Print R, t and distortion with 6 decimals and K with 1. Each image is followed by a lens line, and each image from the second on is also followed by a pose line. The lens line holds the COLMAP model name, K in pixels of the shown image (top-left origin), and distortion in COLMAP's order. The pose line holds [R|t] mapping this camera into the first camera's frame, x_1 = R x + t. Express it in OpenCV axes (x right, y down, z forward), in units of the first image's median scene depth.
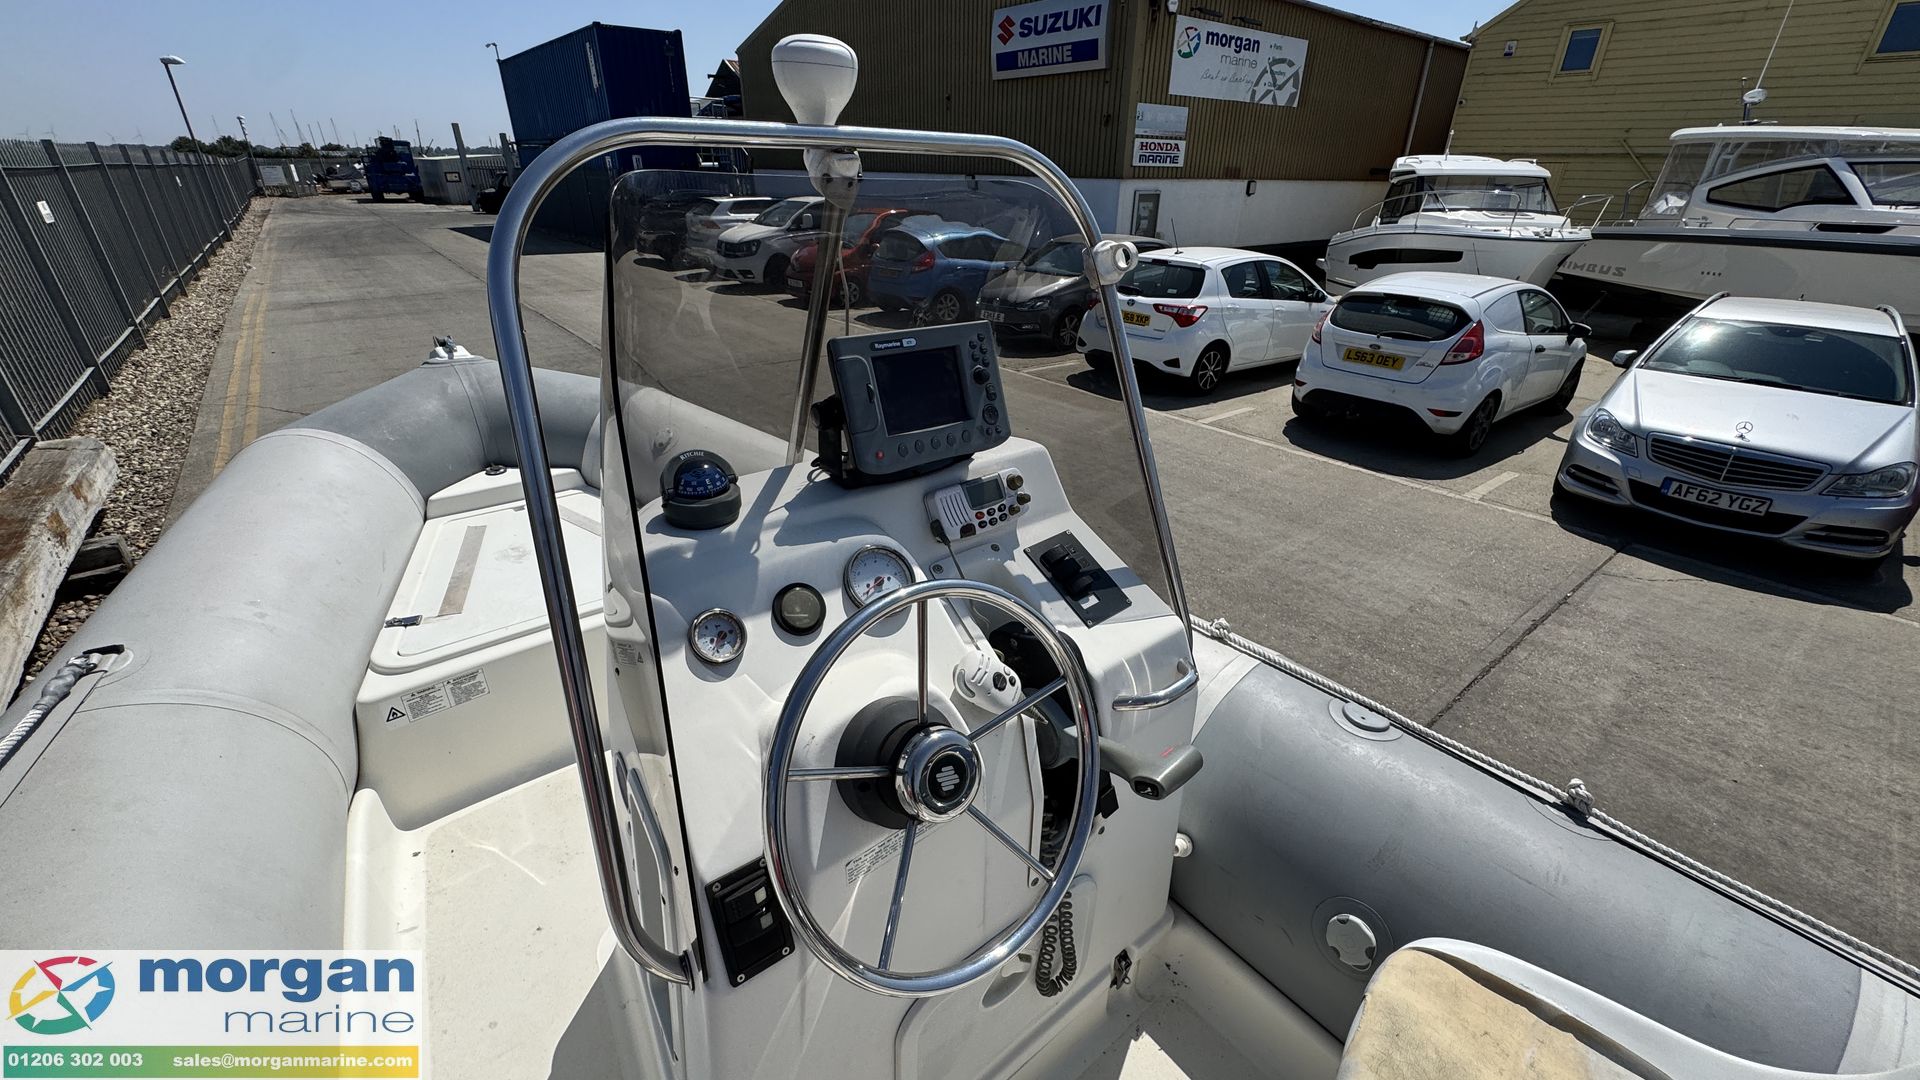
lens RADIAL K [[768.7, 0, 957.8], [0, 768.7, 536.2], [0, 0, 1]] dist [-0.004570, 0.000597]
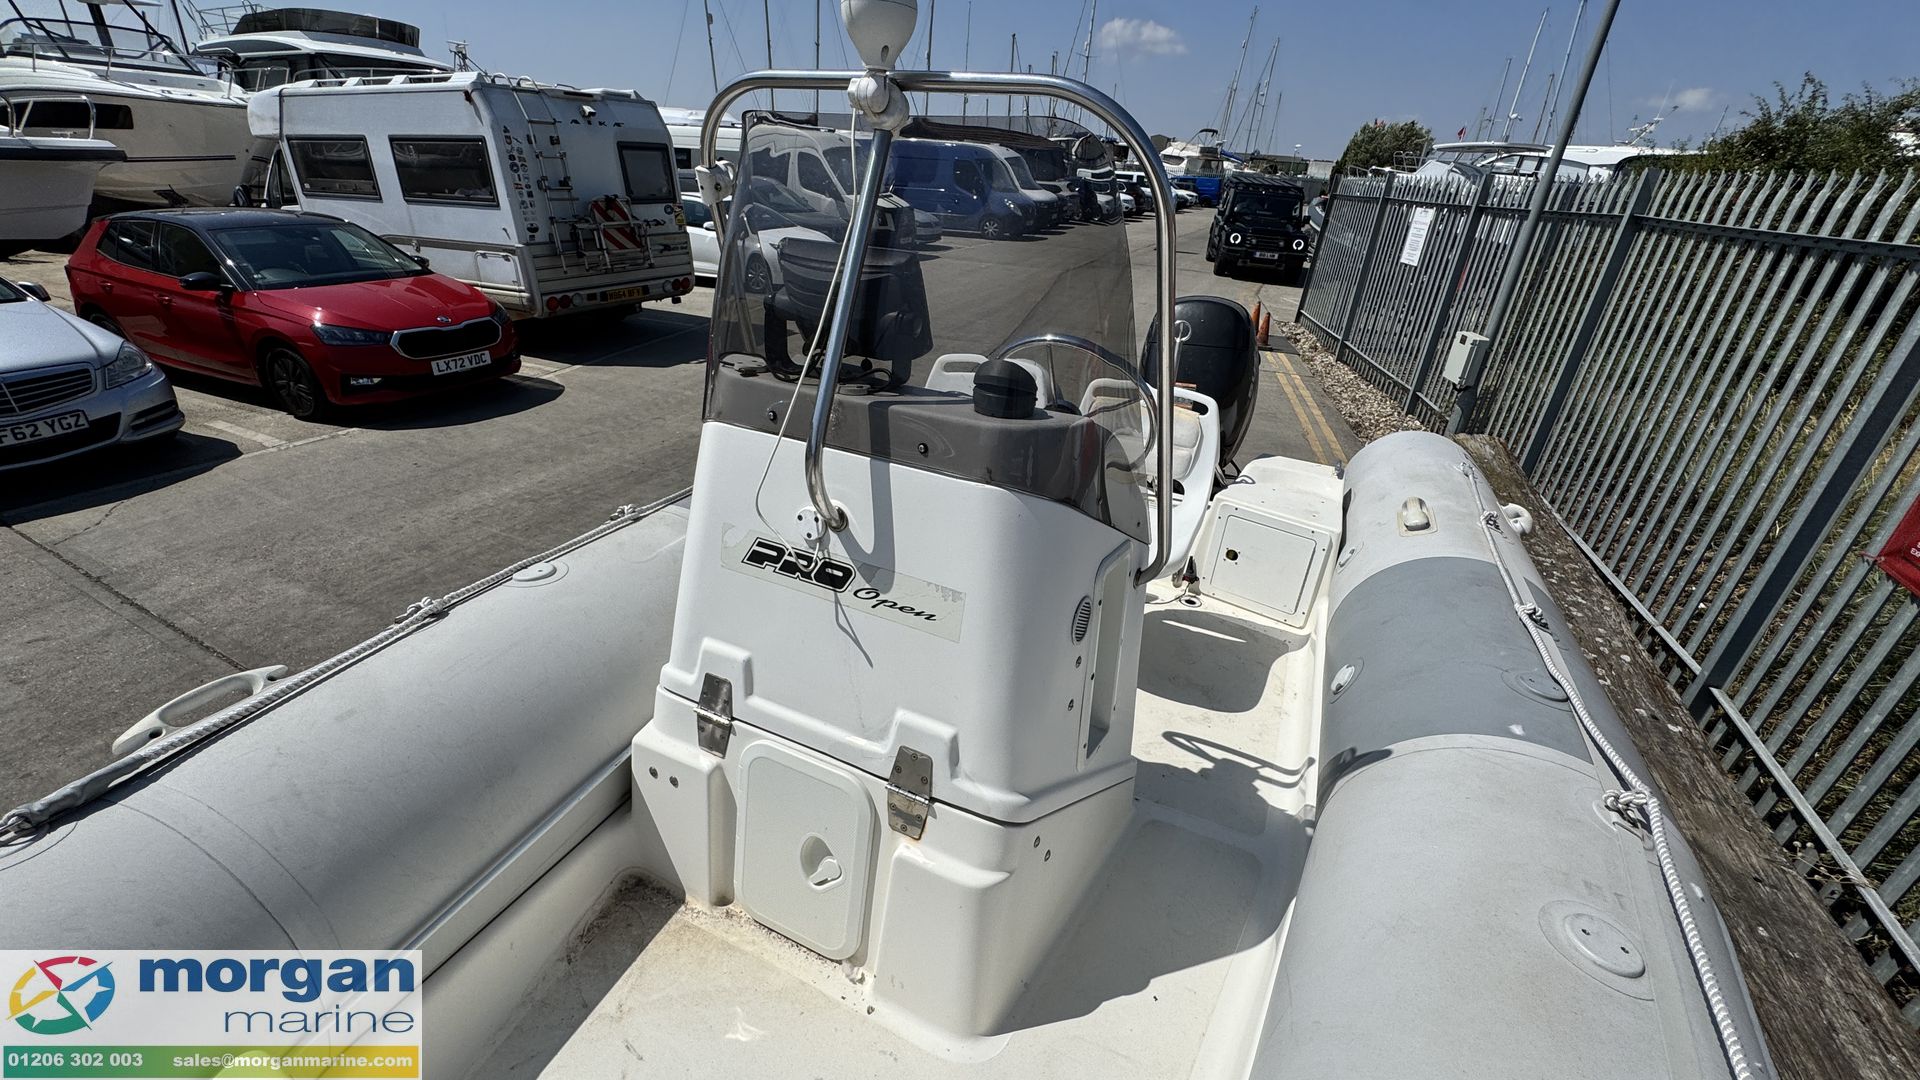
lens RADIAL K [[768.7, 0, 963.2], [0, 768.7, 534.3], [0, 0, 1]] dist [-0.004570, 0.000597]
pose [[-0.412644, -0.436275, 0.799618, -0.285248], [0.332062, 0.745385, 0.578046, -0.126601], [-0.848210, 0.504049, -0.162708, 0.285347]]
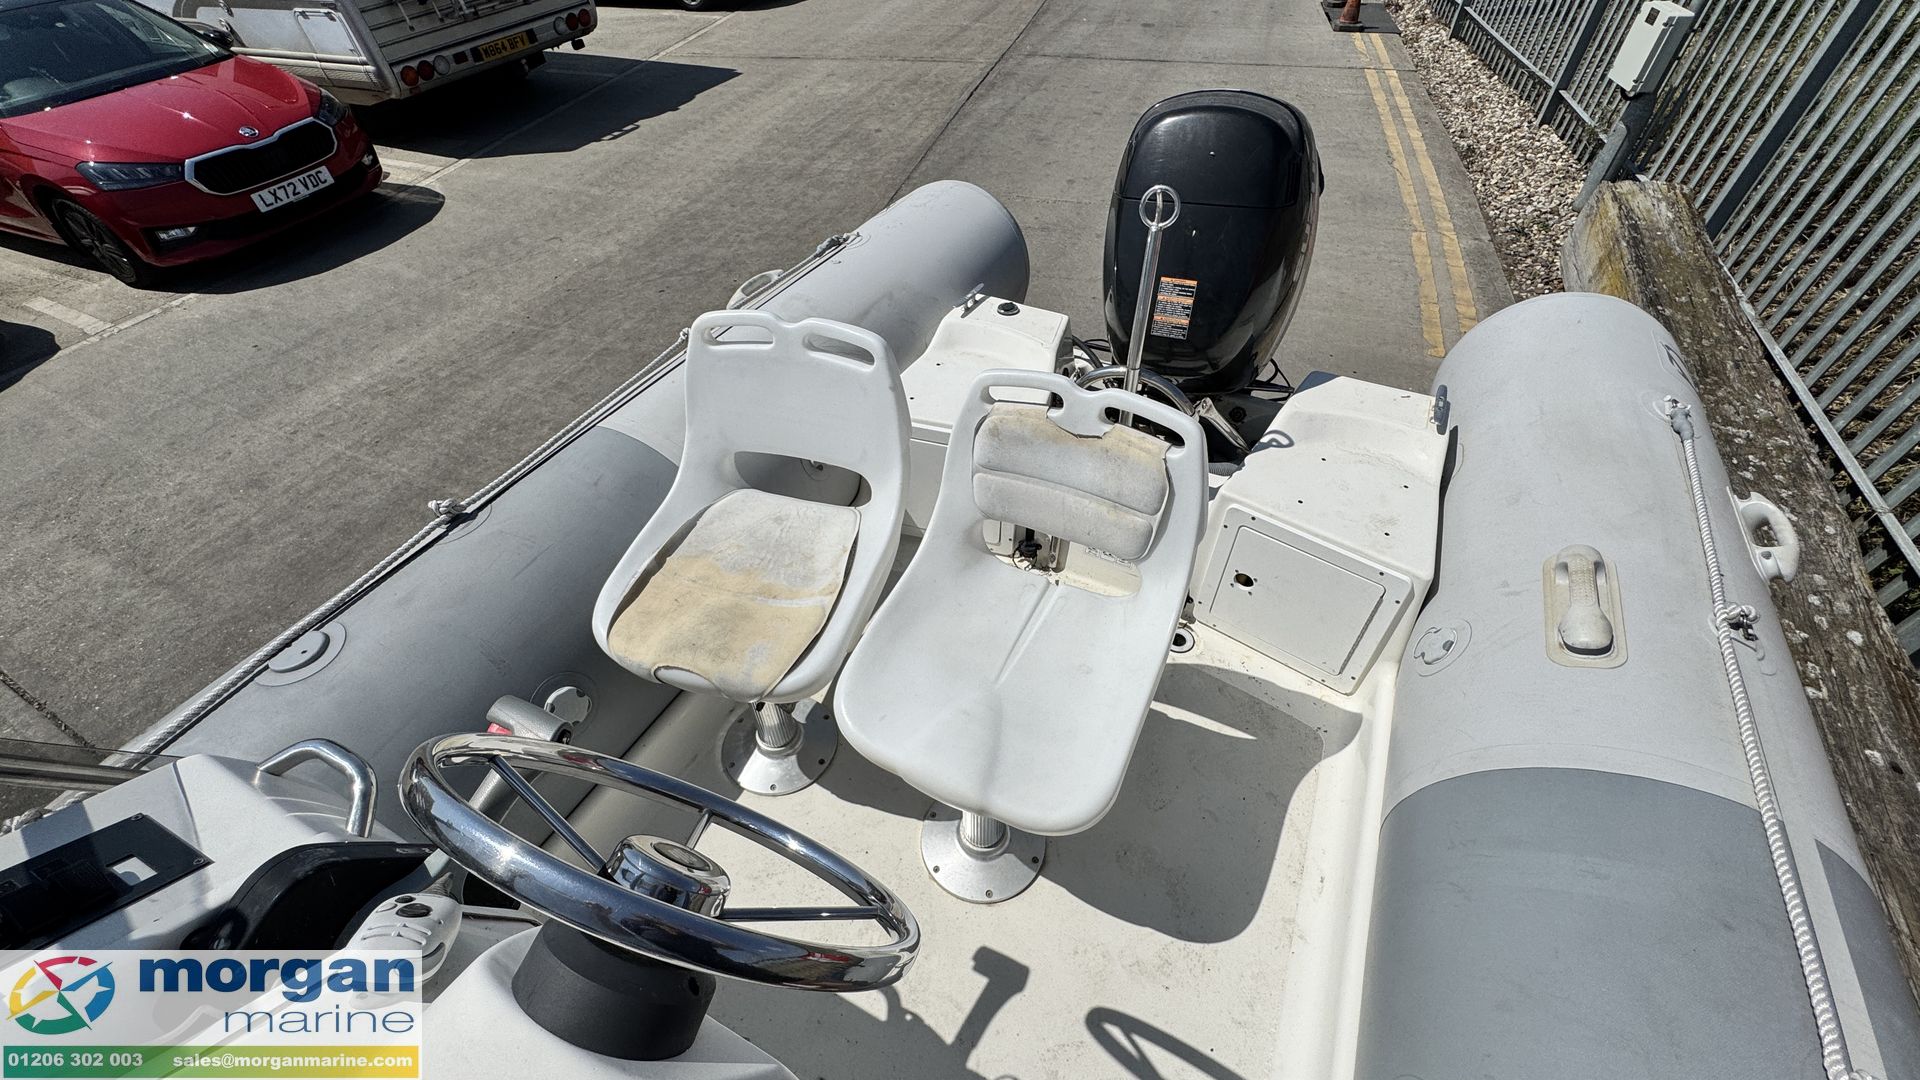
lens RADIAL K [[768.7, 0, 962.7], [0, 768.7, 535.2], [0, 0, 1]] dist [-0.004570, 0.000597]
pose [[-0.400308, -0.658926, 0.636844, -0.065154], [0.421614, 0.484601, 0.766423, -0.050783], [-0.813631, 0.575308, 0.083823, 0.083048]]
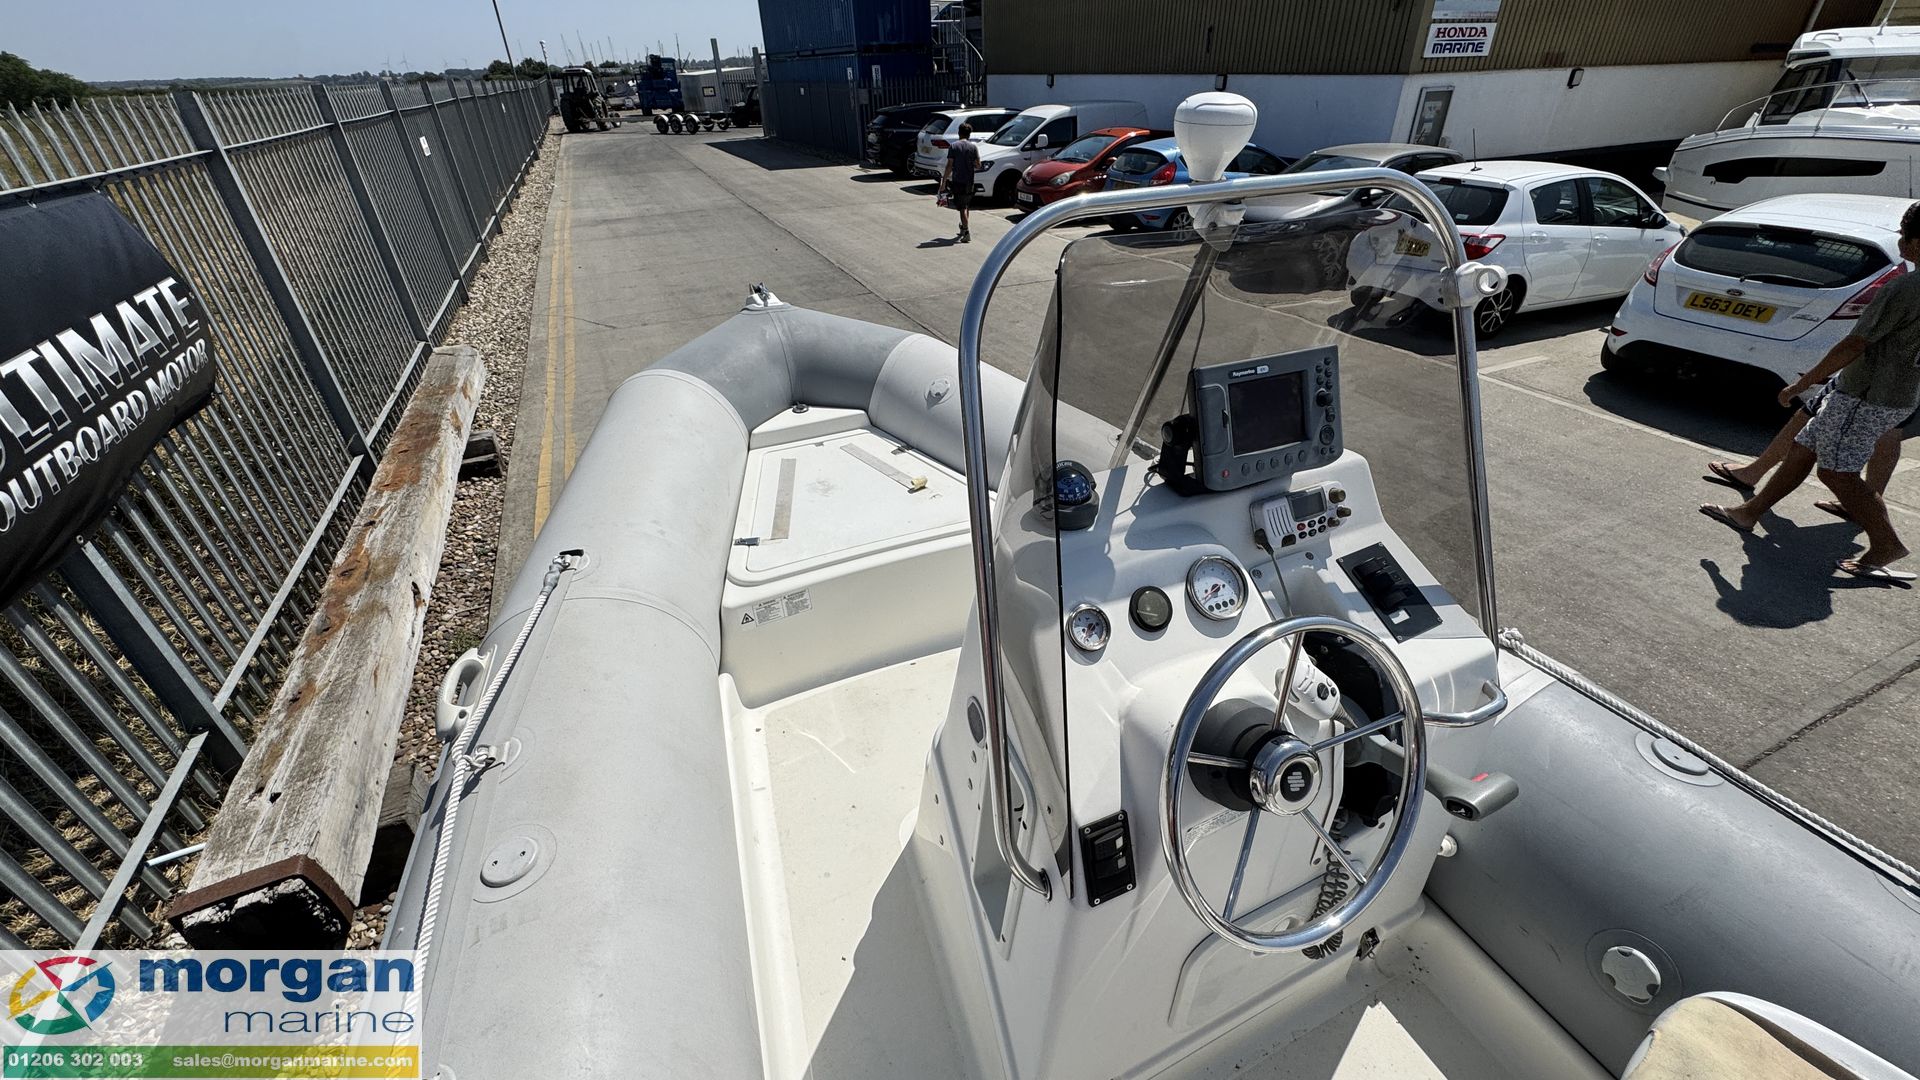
lens RADIAL K [[768.7, 0, 959.2], [0, 768.7, 542.6], [0, 0, 1]] dist [-0.004570, 0.000597]
pose [[0.965700, 0.102418, -0.238611, -0.042692], [-0.075134, 0.989832, 0.120781, -0.024267], [0.248555, -0.098710, 0.963575, -0.036906]]
